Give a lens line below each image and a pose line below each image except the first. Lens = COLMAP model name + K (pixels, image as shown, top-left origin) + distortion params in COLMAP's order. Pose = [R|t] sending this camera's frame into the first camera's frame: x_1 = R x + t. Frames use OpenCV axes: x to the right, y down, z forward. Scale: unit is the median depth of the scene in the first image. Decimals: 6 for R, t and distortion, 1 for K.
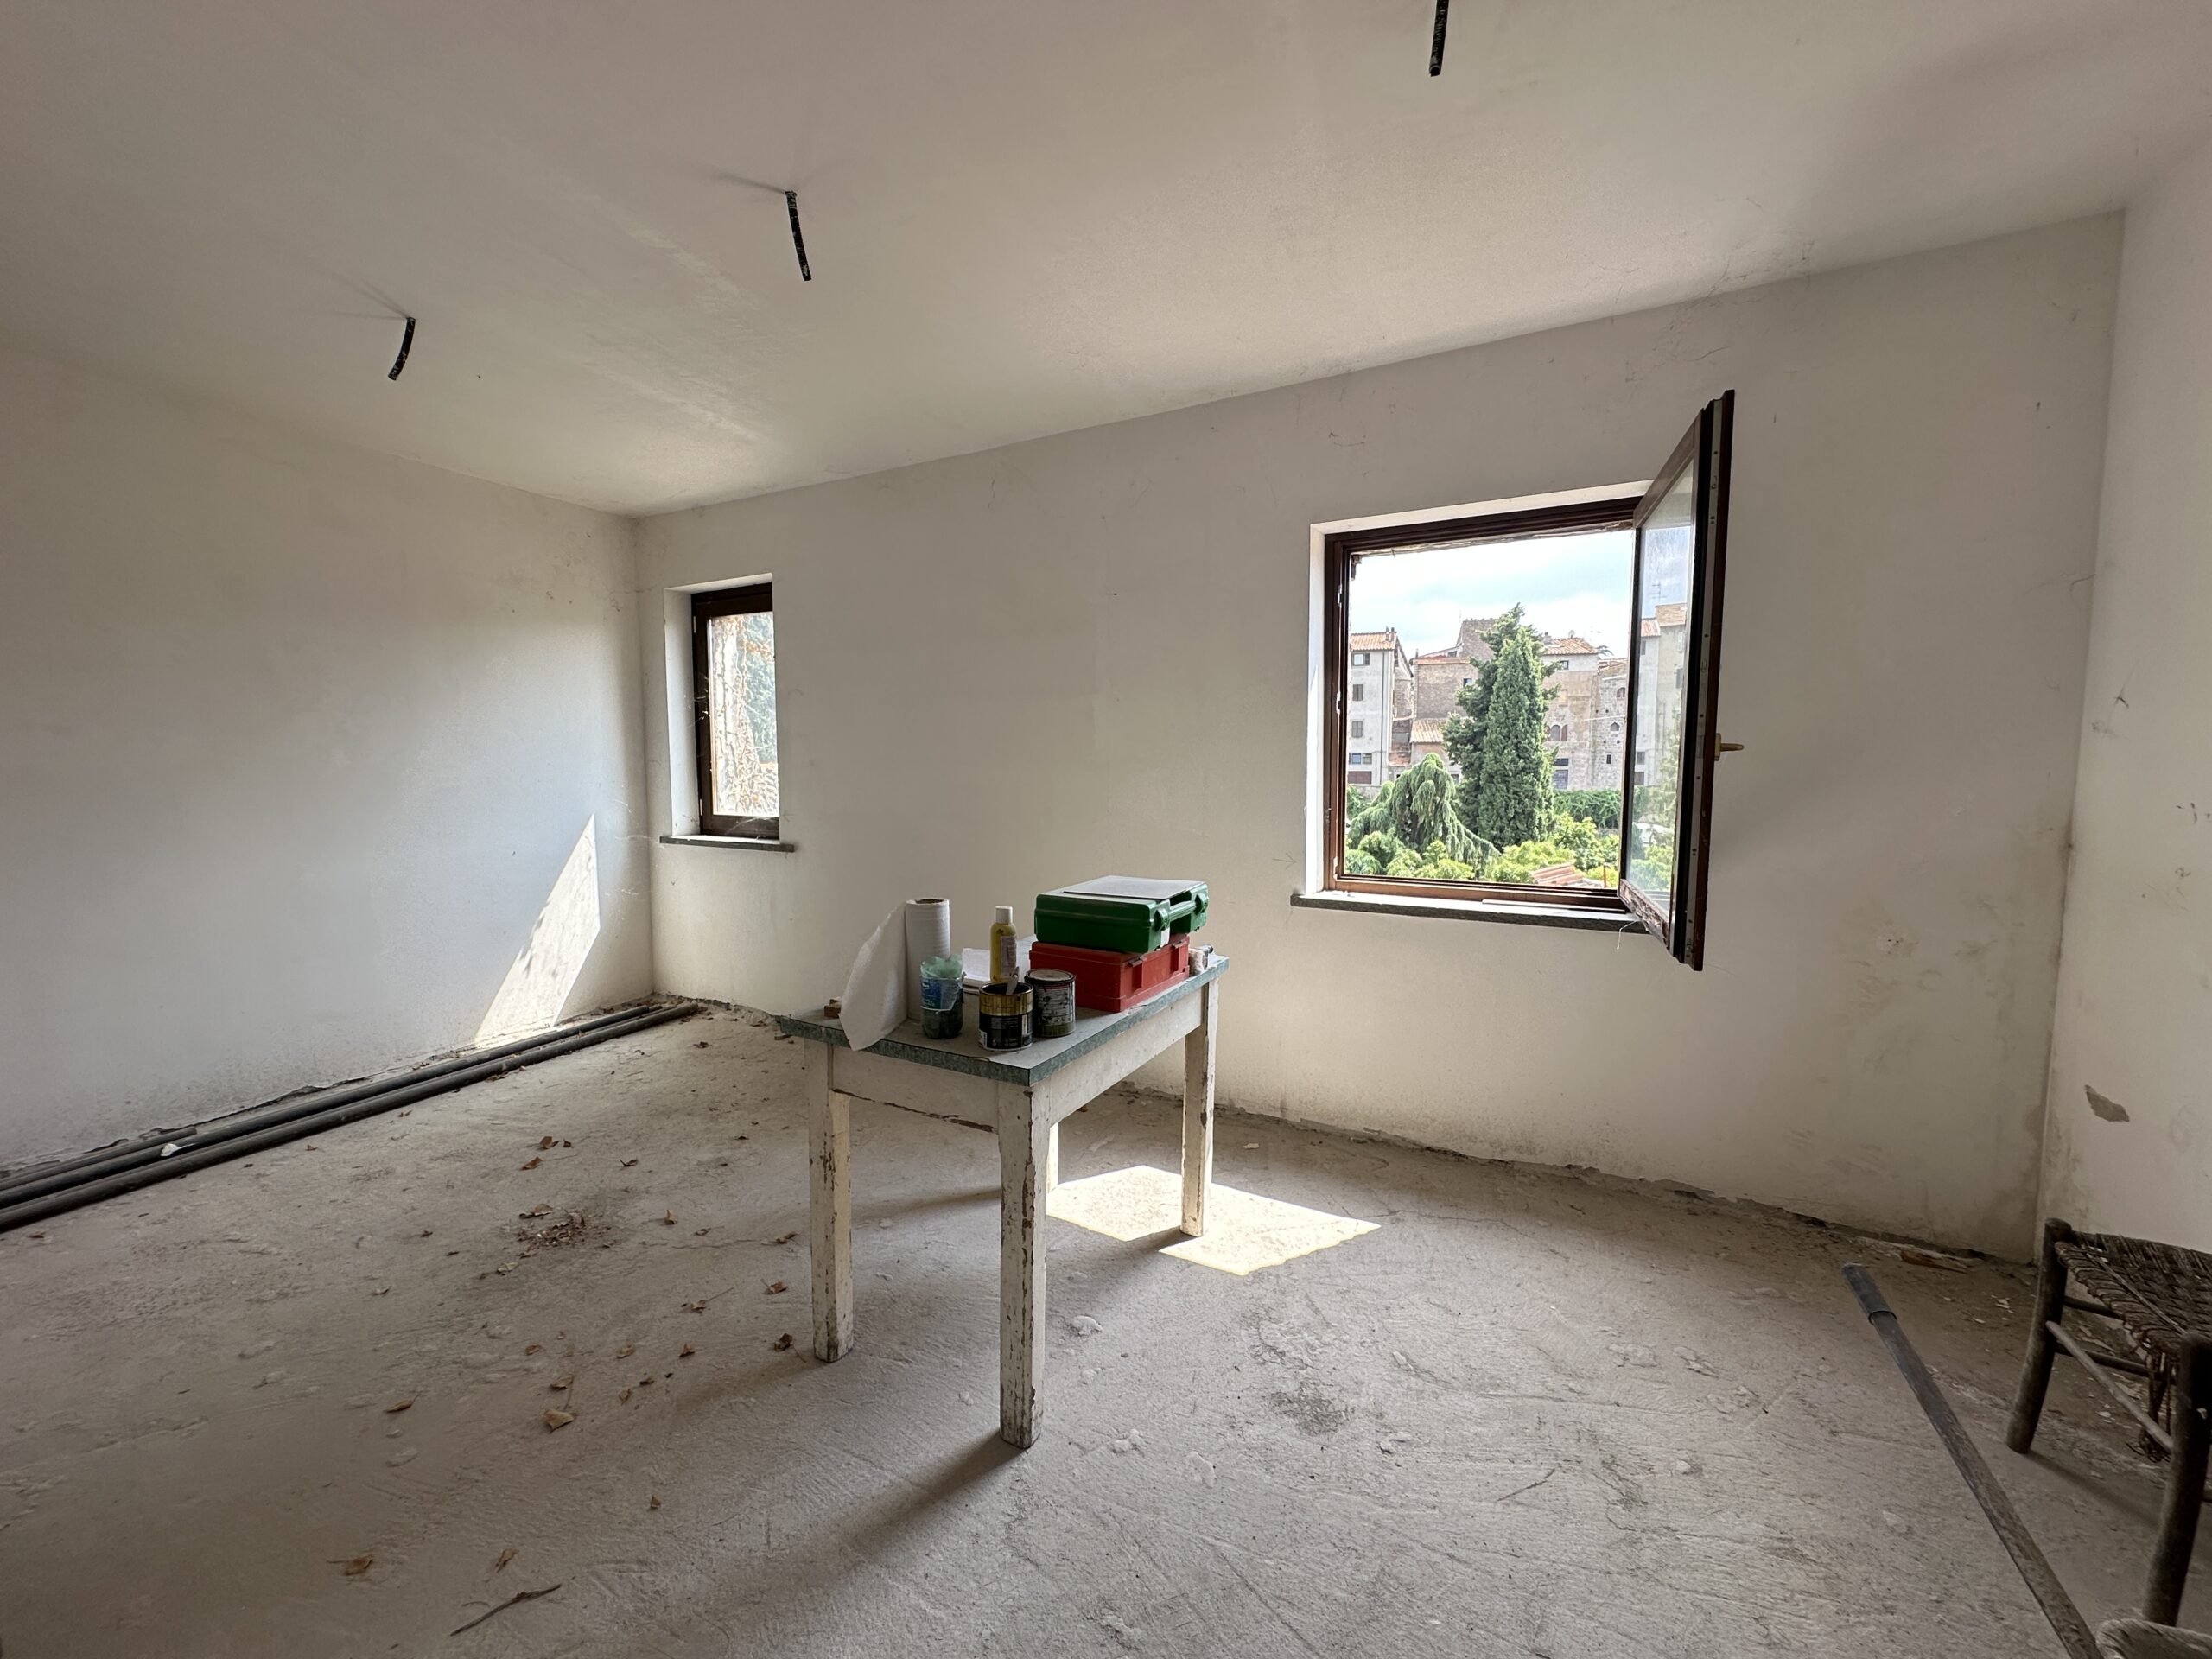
lens RADIAL K [[882.7, 0, 1103.5], [0, 882.7, 831.1], [0, 0, 1]] dist [-0.001700, -0.000159]
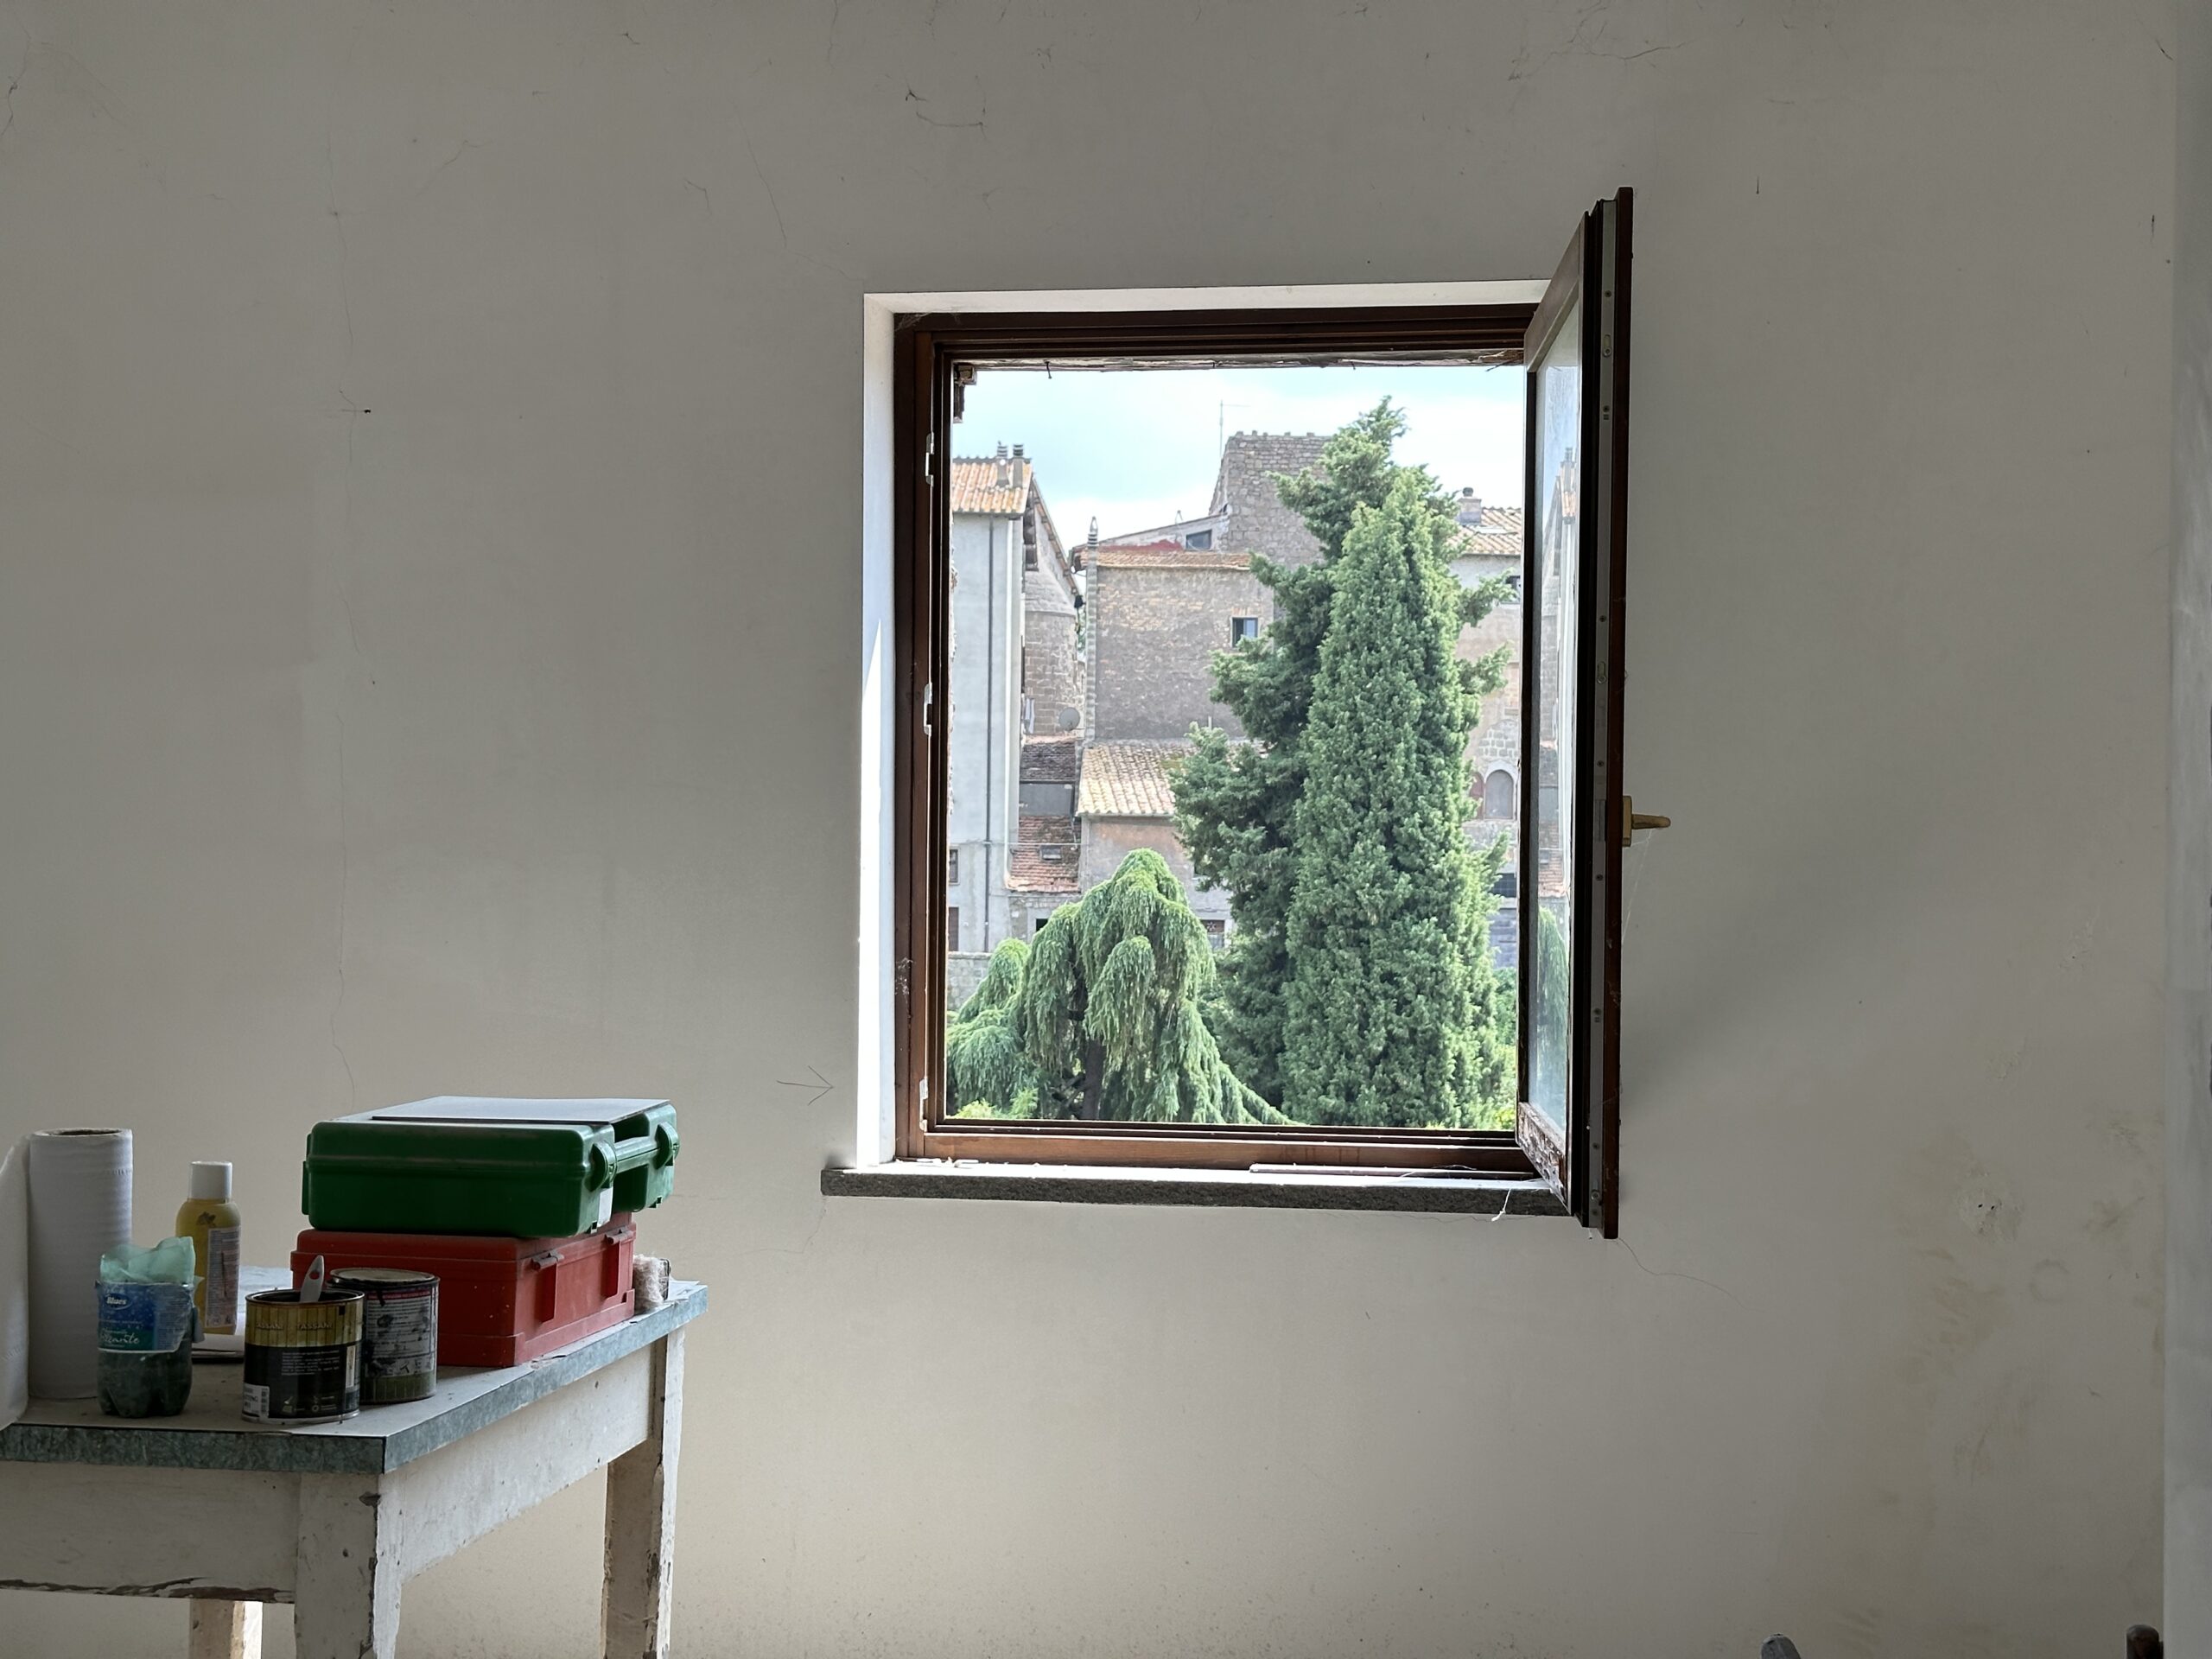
lens RADIAL K [[3101.5, 0, 1106.2], [0, 3101.5, 831.7], [0, 0, 1]] dist [0.042808, 0.000000]
pose [[0.941638, 0.017573, 0.336169, -0.182916], [0.013377, 0.995895, -0.089528, 0.056902], [-0.336362, 0.088799, 0.937537, -0.499838]]
